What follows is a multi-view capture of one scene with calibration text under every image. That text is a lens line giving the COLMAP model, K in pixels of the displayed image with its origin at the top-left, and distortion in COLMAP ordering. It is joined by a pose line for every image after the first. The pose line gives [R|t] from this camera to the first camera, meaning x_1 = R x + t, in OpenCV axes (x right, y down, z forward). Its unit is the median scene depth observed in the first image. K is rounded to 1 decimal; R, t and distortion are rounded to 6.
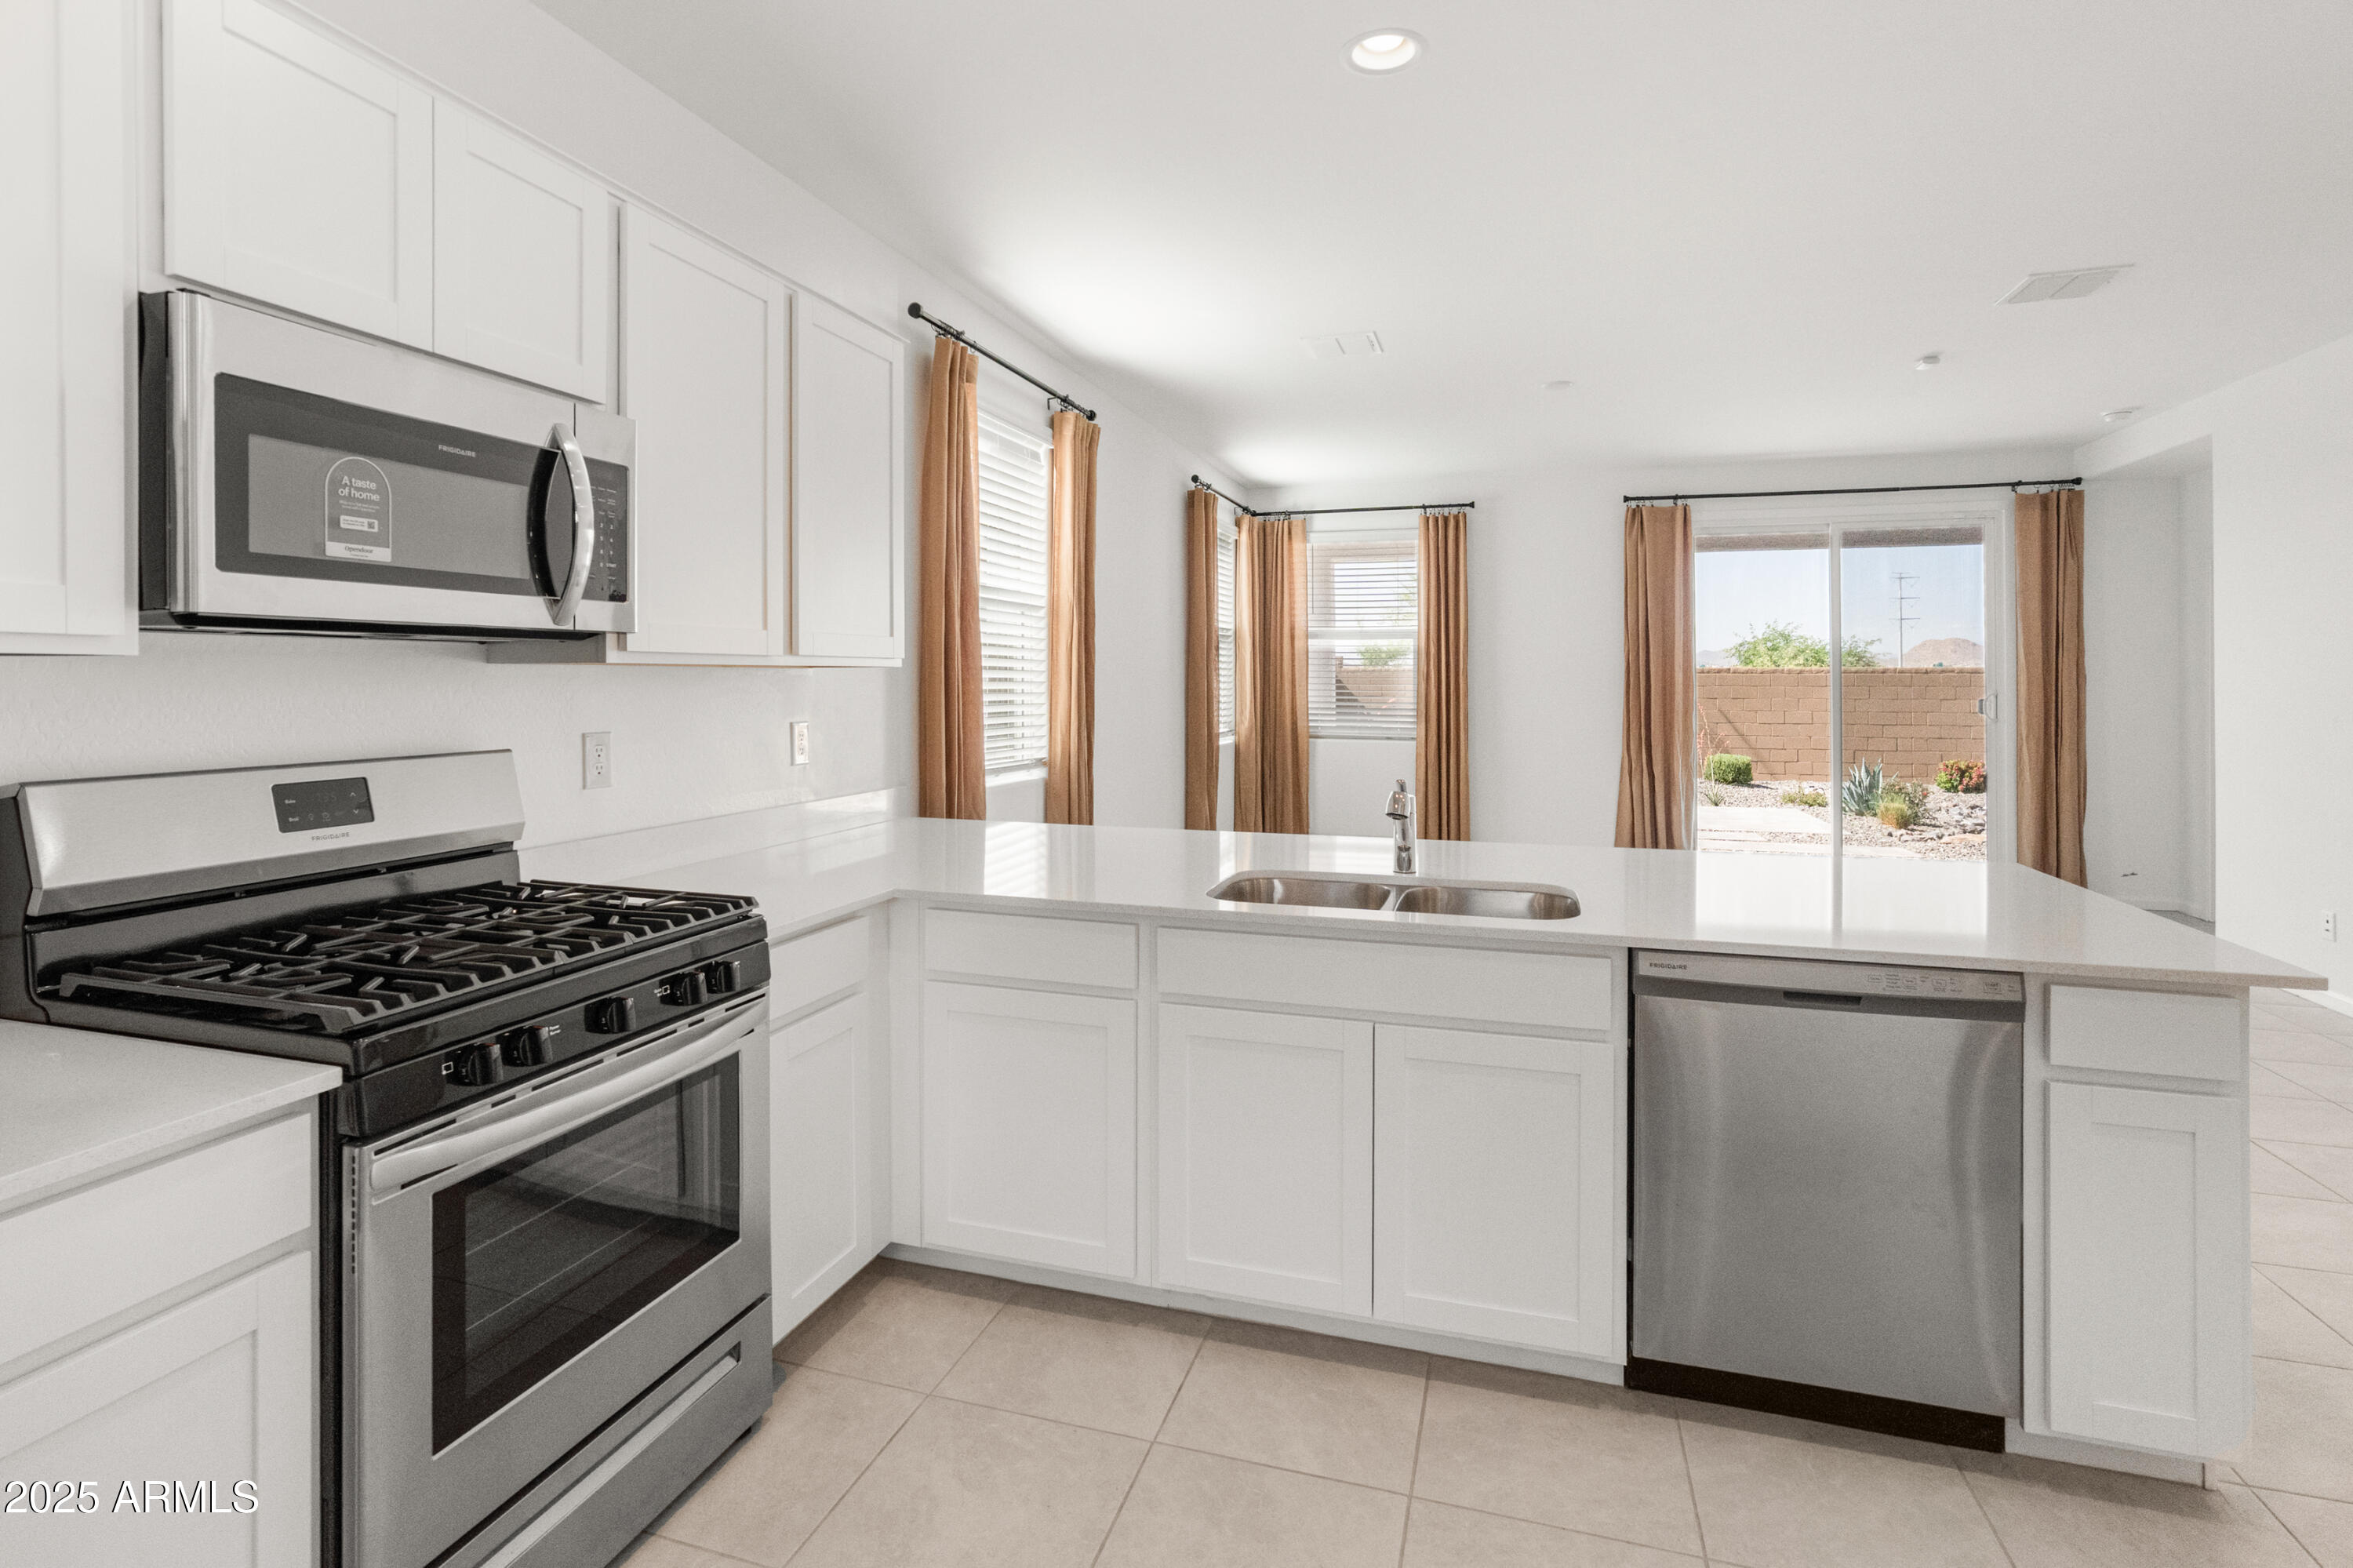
lens RADIAL K [[1126.3, 0, 1192.6], [0, 1126.3, 671.9], [0, 0, 1]] dist [-0.017606, 0.014149]
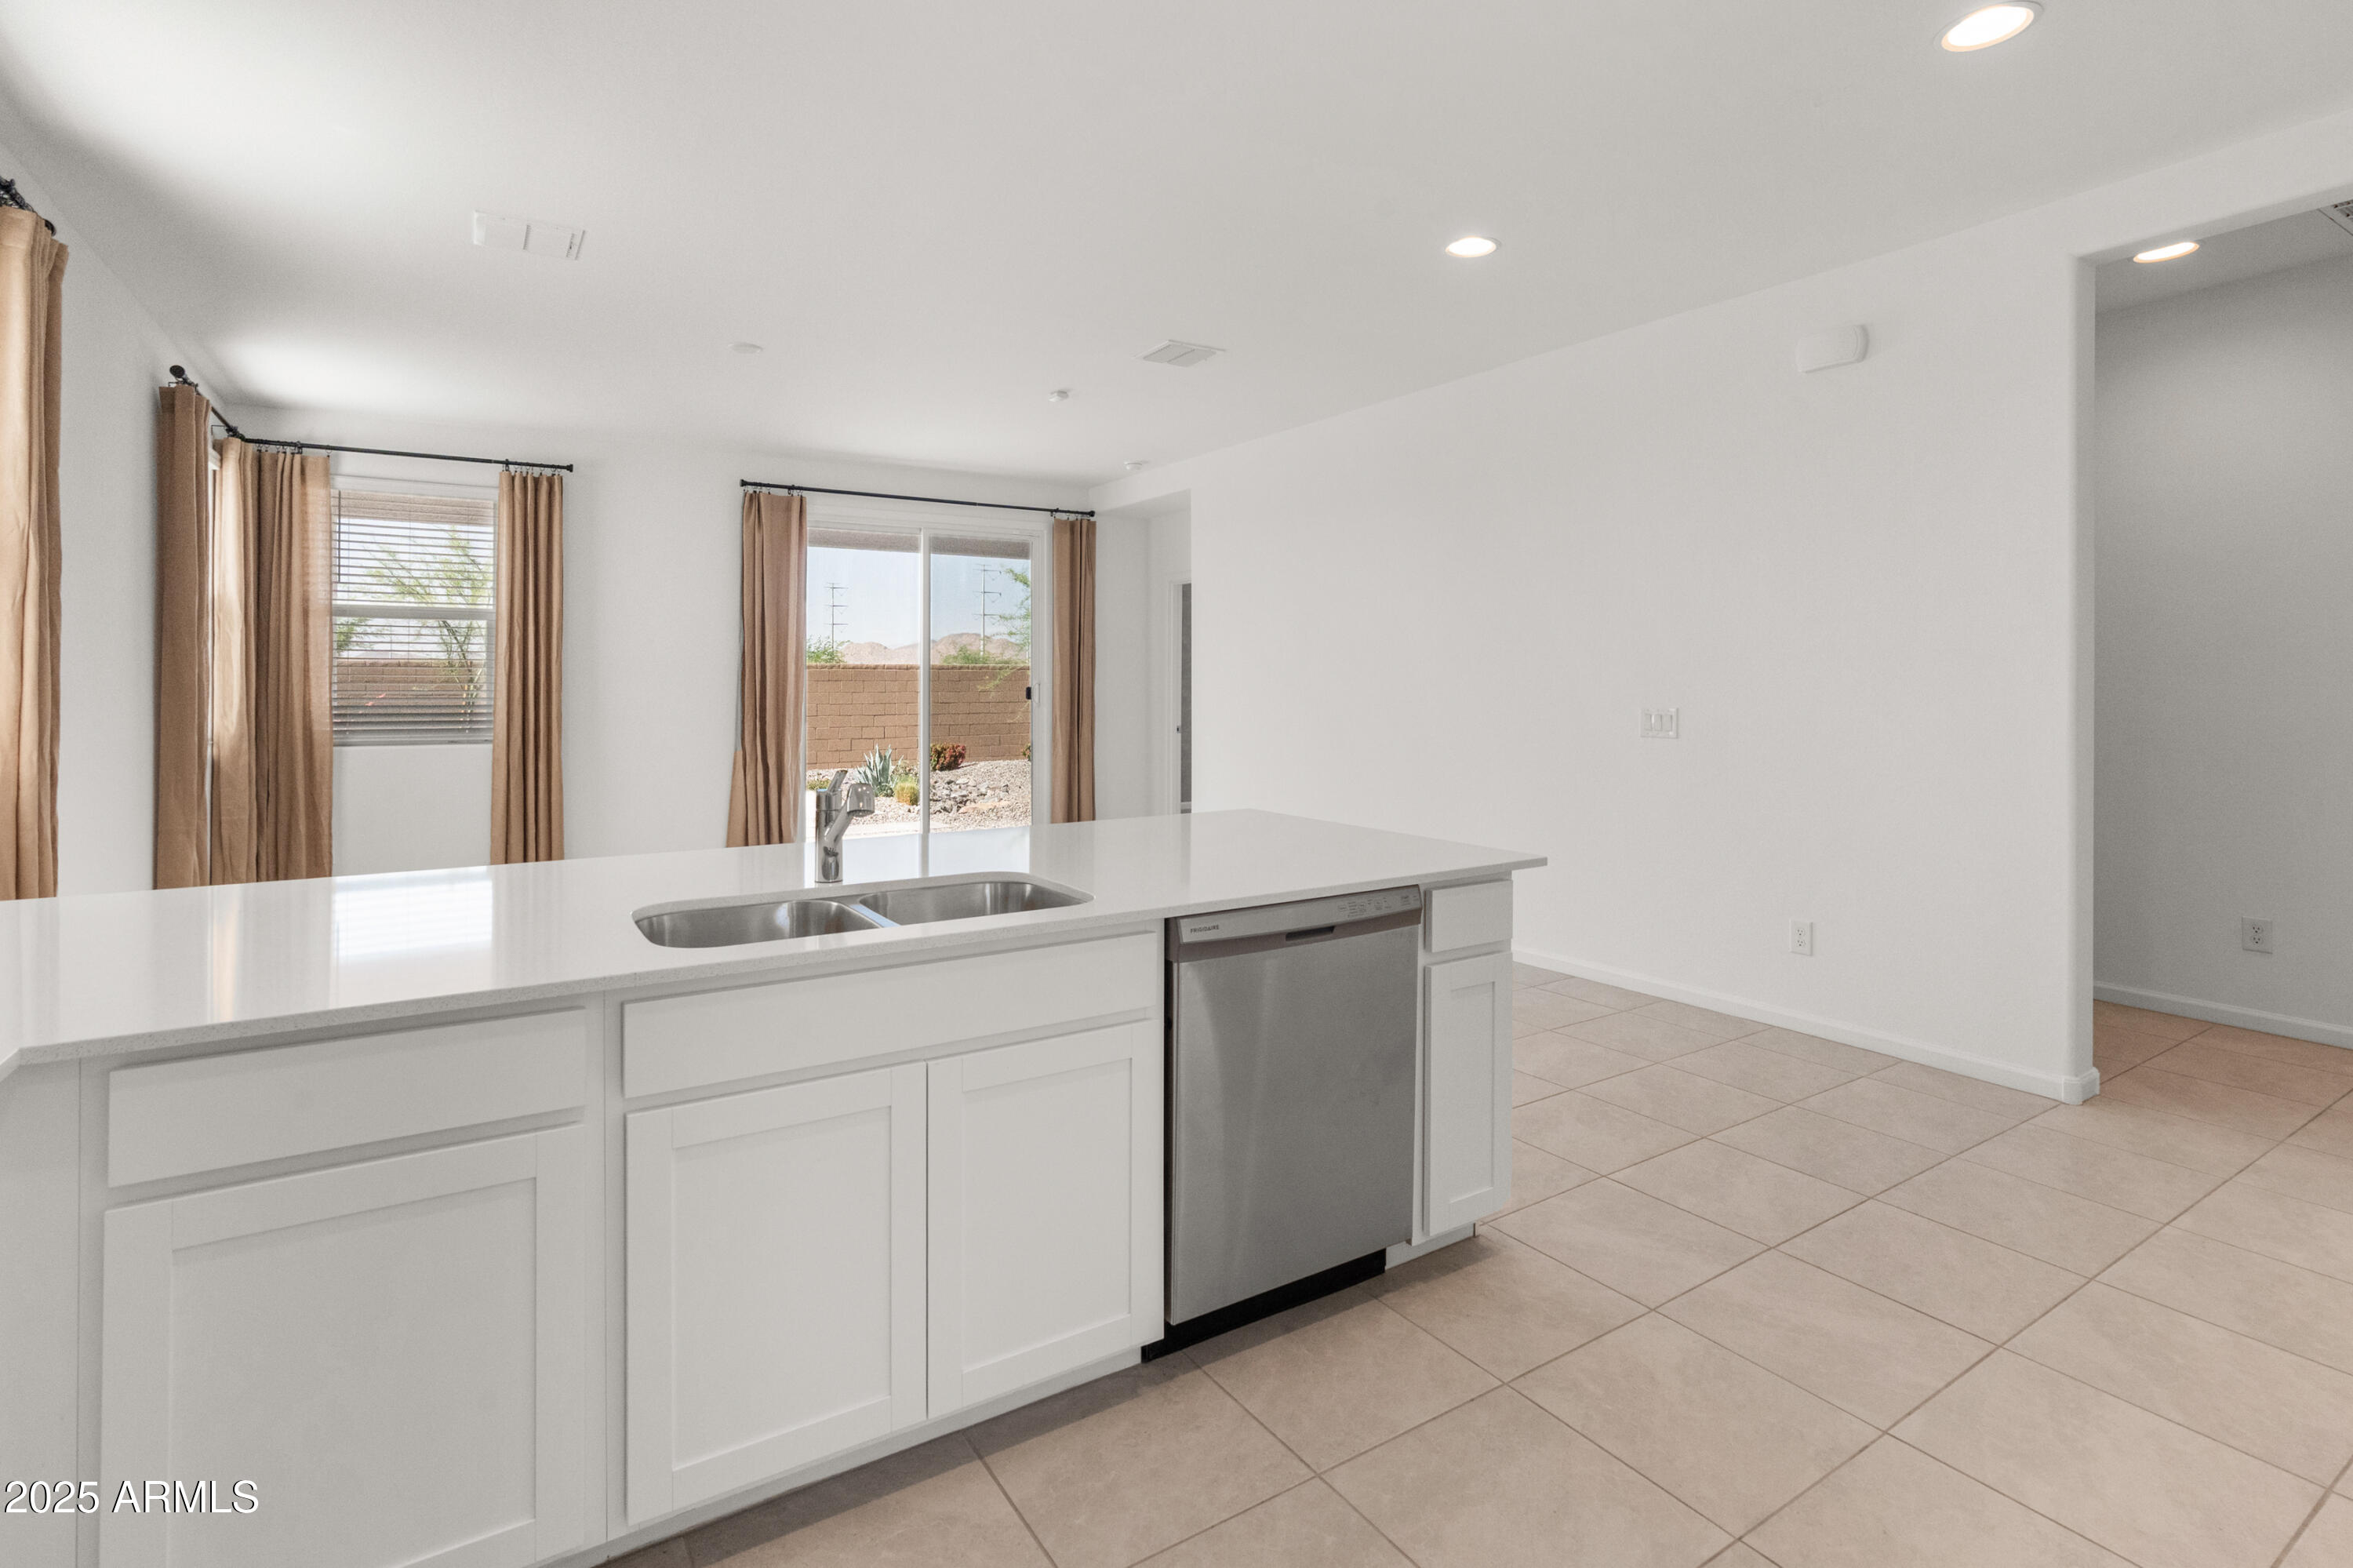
lens RADIAL K [[1126.3, 0, 1149.3], [0, 1126.3, 672.0], [0, 0, 1]] dist [-0.017606, 0.014149]
pose [[0.661862, 0.002520, 0.749622, -0.415155], [-0.002552, 0.999996, -0.001109, 0.032291], [-0.749622, -0.001179, 0.661866, 0.395038]]
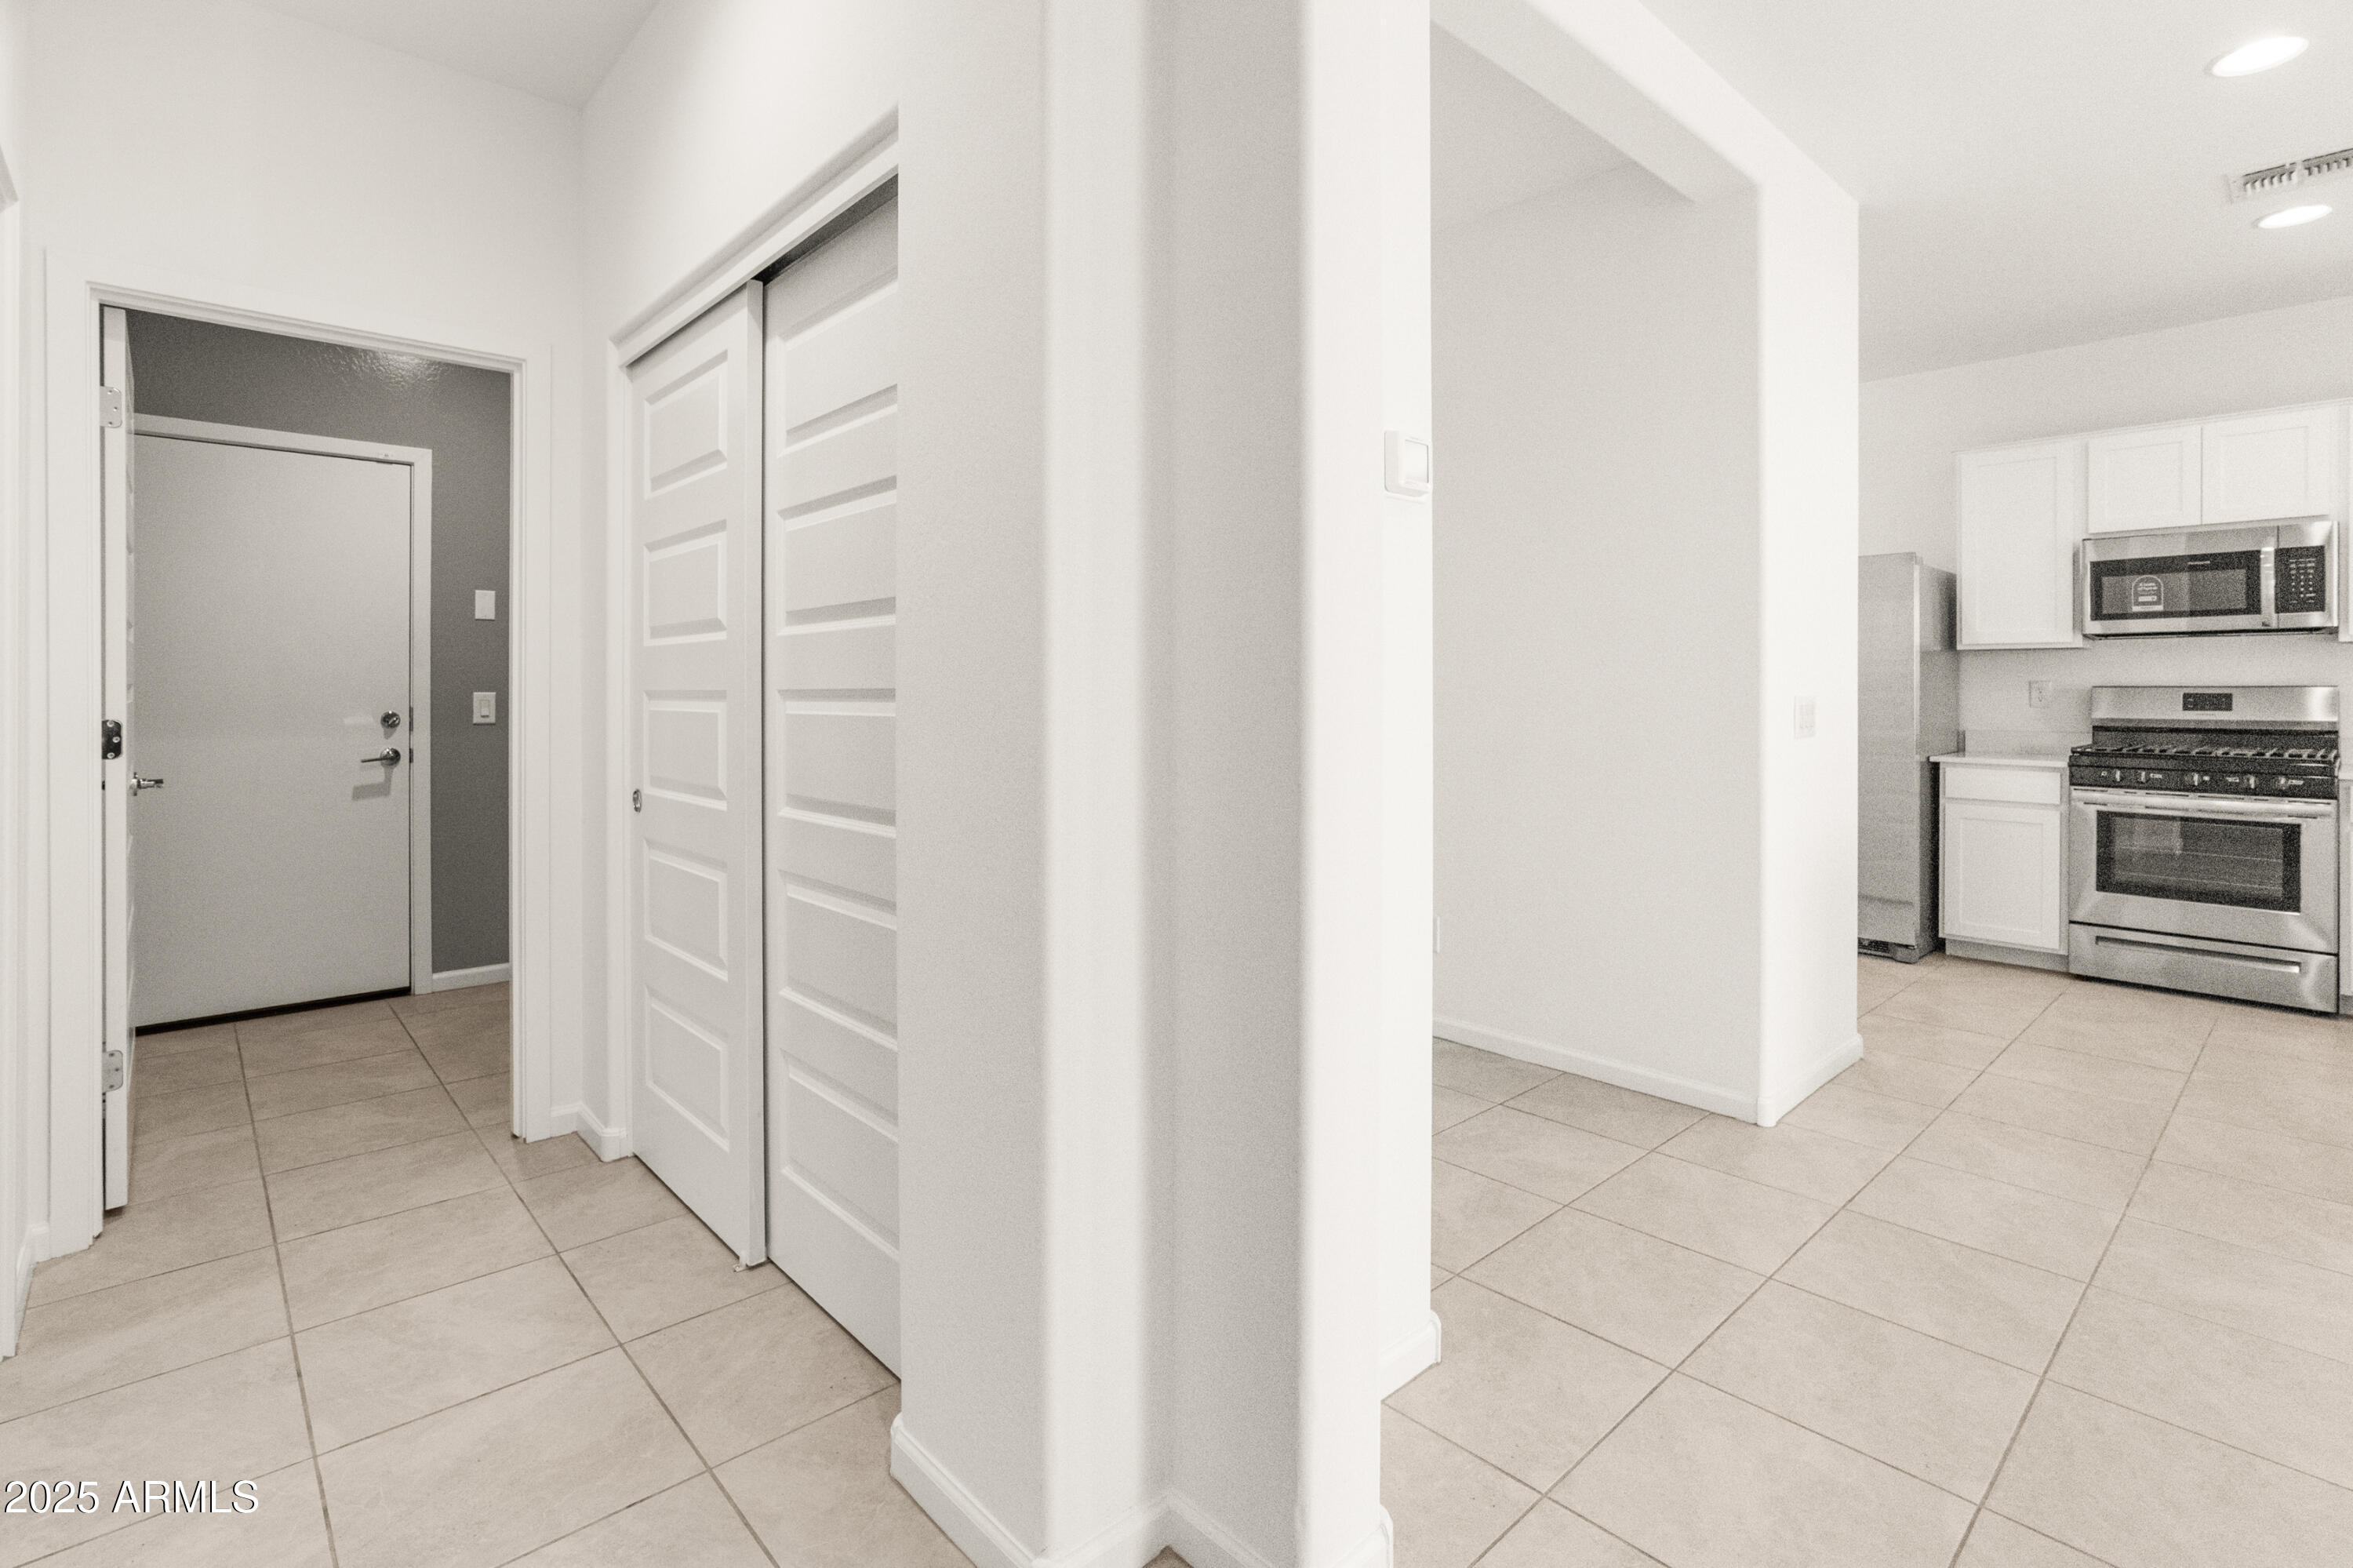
lens RADIAL K [[1126.3, 0, 1189.4], [0, 1126.3, 677.6], [0, 0, 1]] dist [-0.017606, 0.014149]
pose [[-0.493383, -0.011556, -0.869735, 2.536199], [0.003300, 0.999880, -0.015157, 0.090632], [0.869806, -0.010348, -0.493286, 0.236508]]
